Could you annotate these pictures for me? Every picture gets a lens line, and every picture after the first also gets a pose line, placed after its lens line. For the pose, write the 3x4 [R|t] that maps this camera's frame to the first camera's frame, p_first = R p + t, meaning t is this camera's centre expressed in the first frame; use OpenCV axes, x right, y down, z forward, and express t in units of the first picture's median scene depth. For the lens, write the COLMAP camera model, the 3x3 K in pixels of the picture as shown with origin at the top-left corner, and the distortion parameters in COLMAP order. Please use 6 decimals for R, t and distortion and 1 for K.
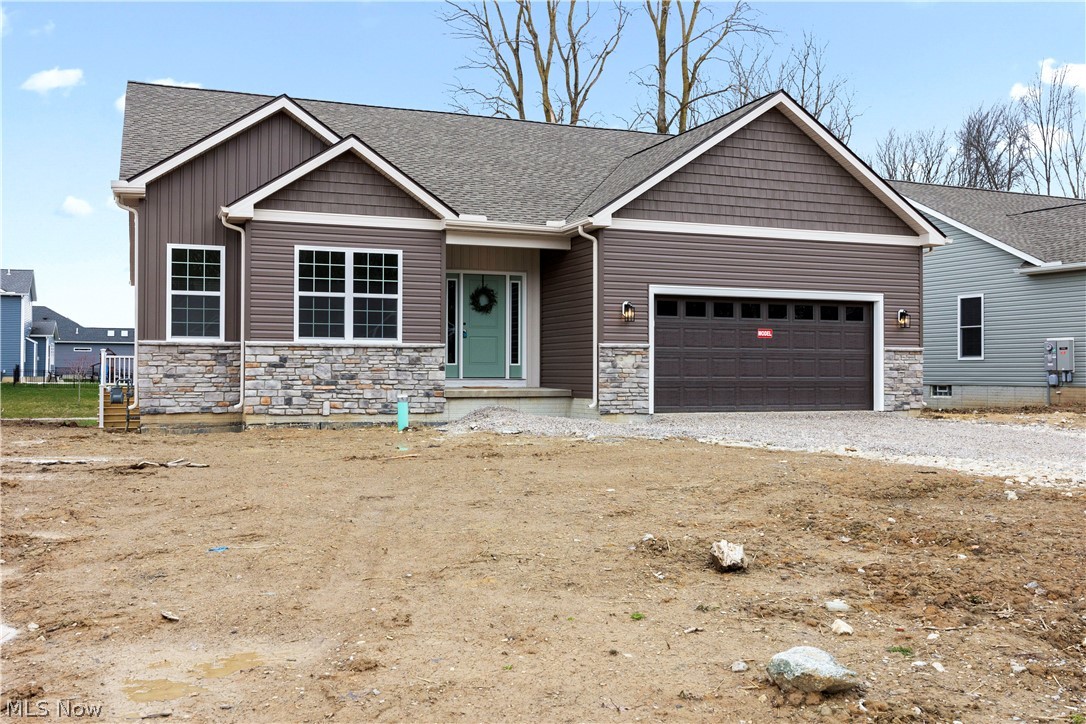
lens RADIAL K [[1033.2, 0, 543.0], [0, 1033.2, 362.0], [0, 0, 1]] dist [-0.000536, 0.001750]
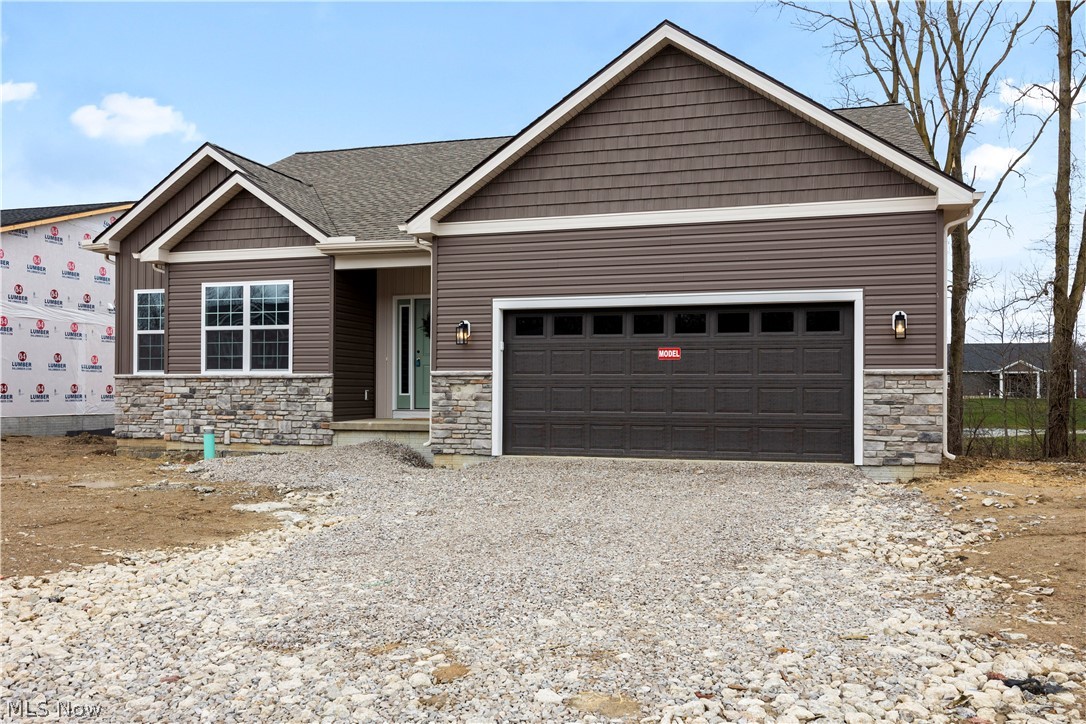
lens RADIAL K [[911.8, 0, 540.9], [0, 911.8, 388.3], [0, 0, 1]] dist [0.000750, 0.003729]
pose [[0.787475, -0.003460, -0.616337, 0.585128], [0.003647, 0.999993, -0.000954, -0.002545], [0.616336, -0.001497, 0.787482, 0.455278]]
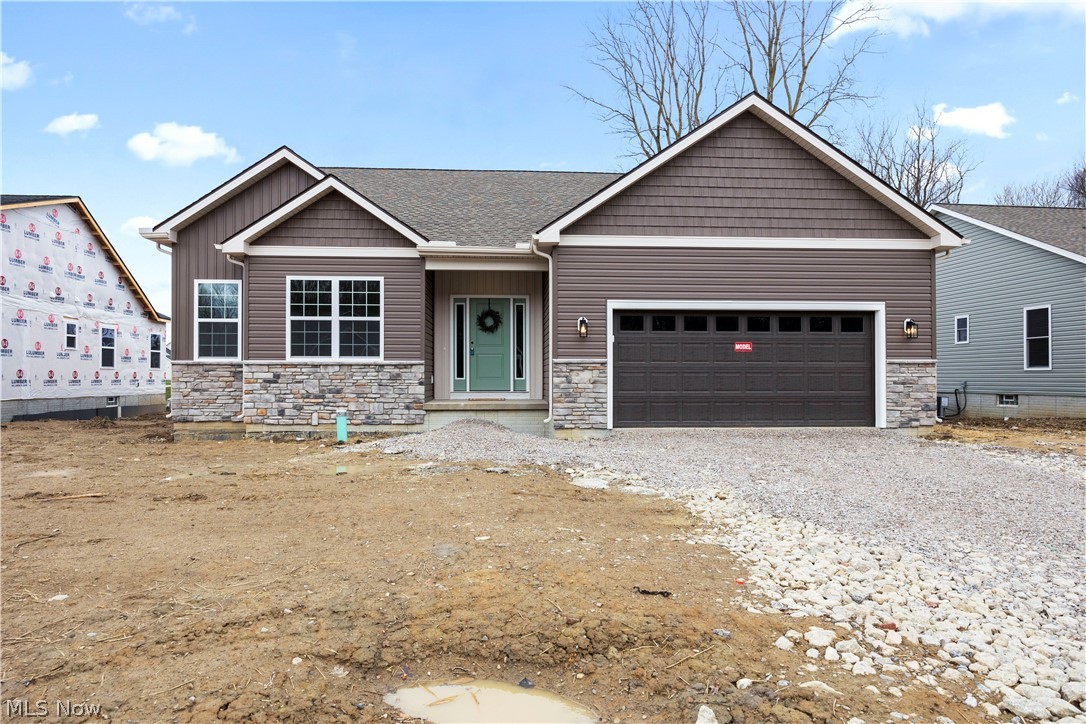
lens RADIAL K [[662.8, 0, 541.6], [0, 662.8, 369.9], [0, 0, 1]] dist [-0.001768, 0.000877]
pose [[0.952092, -0.005593, -0.305761, 0.240242], [0.005318, 0.999984, -0.001731, -0.006139], [0.305765, 0.000022, 0.952107, 0.371874]]
